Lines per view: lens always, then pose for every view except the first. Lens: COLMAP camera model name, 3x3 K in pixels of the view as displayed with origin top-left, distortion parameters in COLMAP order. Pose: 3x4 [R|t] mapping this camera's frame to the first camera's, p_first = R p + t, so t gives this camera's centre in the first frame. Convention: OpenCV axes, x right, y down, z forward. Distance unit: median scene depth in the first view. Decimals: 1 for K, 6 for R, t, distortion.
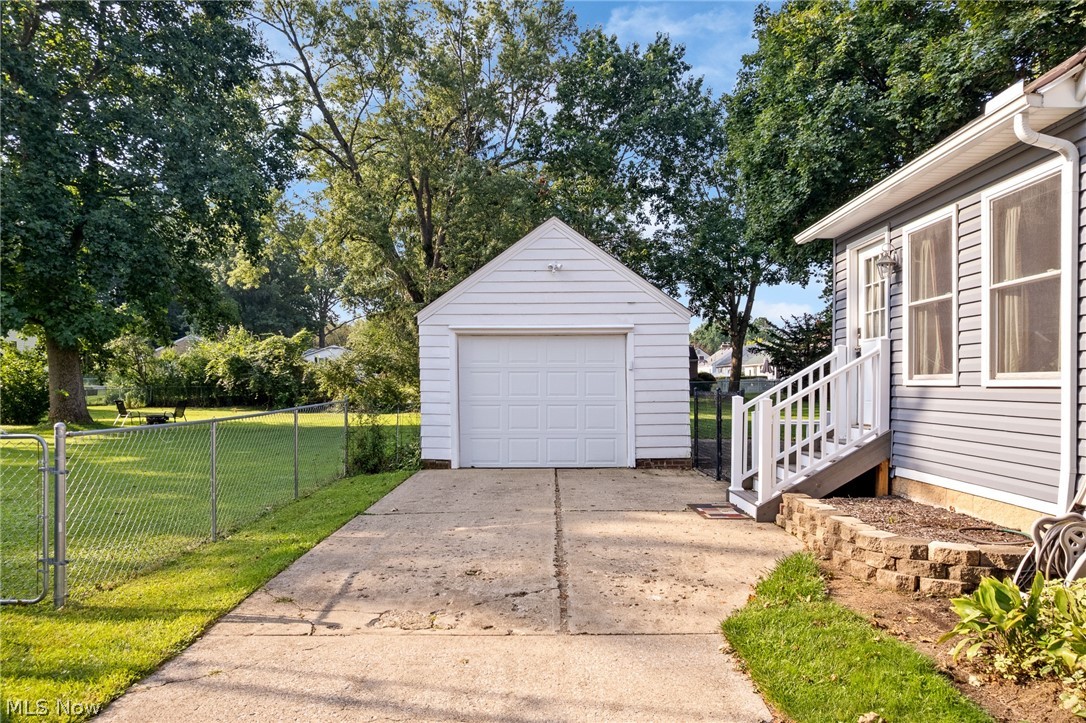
lens RADIAL K [[715.6, 0, 546.7], [0, 715.6, 358.9], [0, 0, 1]] dist [-0.006936, 0.002876]
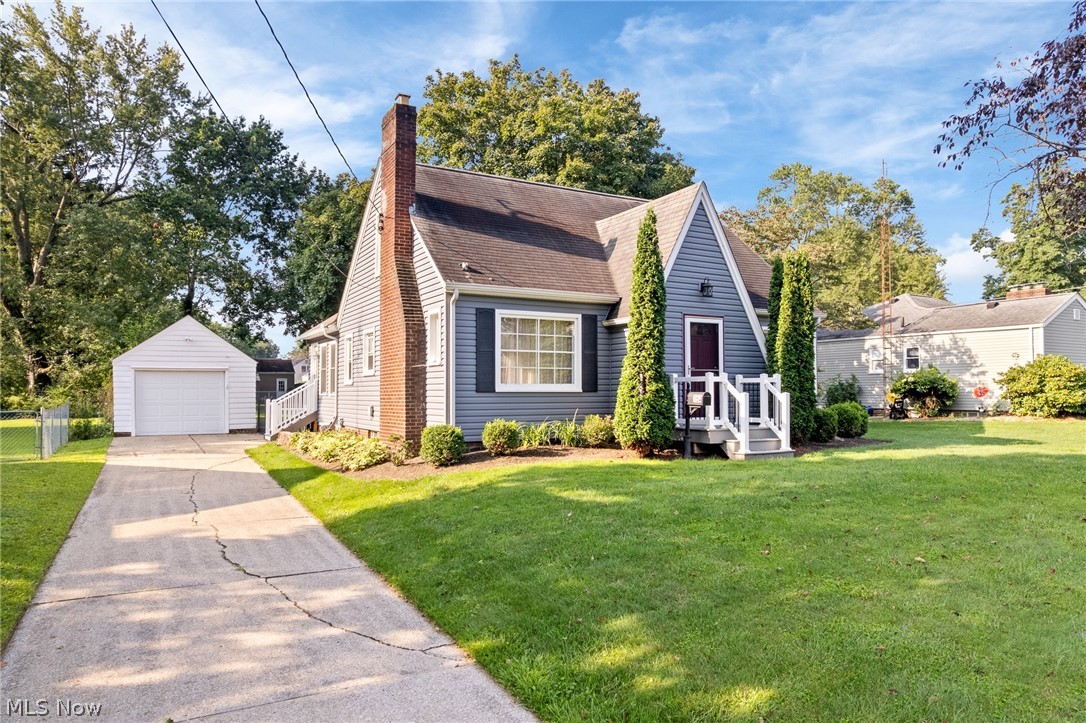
lens RADIAL K [[715.6, 0, 546.7], [0, 715.6, 358.9], [0, 0, 1]] dist [-0.006936, 0.002876]
pose [[0.864158, 0.020090, 0.502820, -0.034221], [-0.014497, 0.999782, -0.015031, -0.013697], [-0.503012, 0.005699, 0.864260, -0.340462]]
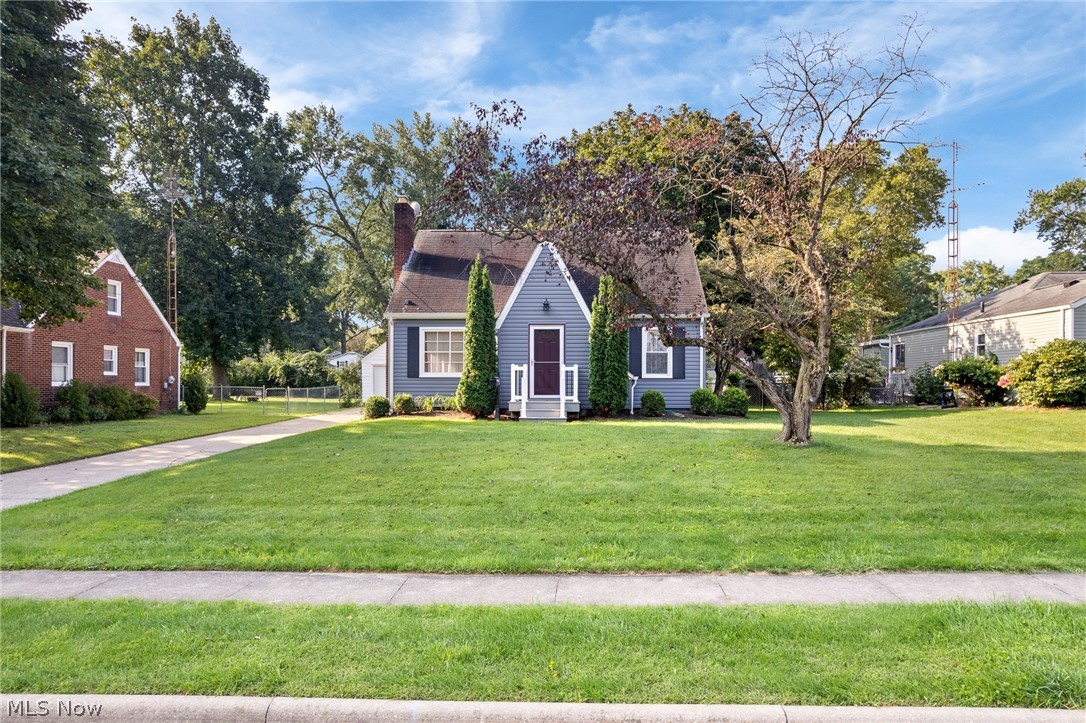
lens RADIAL K [[664.5, 0, 523.0], [0, 664.5, 363.5], [0, 0, 1]] dist [-0.002627, -0.000442]
pose [[0.999052, -0.001193, -0.043527, 0.176226], [0.001494, 0.999975, 0.006901, -0.016577], [0.043518, -0.006960, 0.999028, -0.512749]]
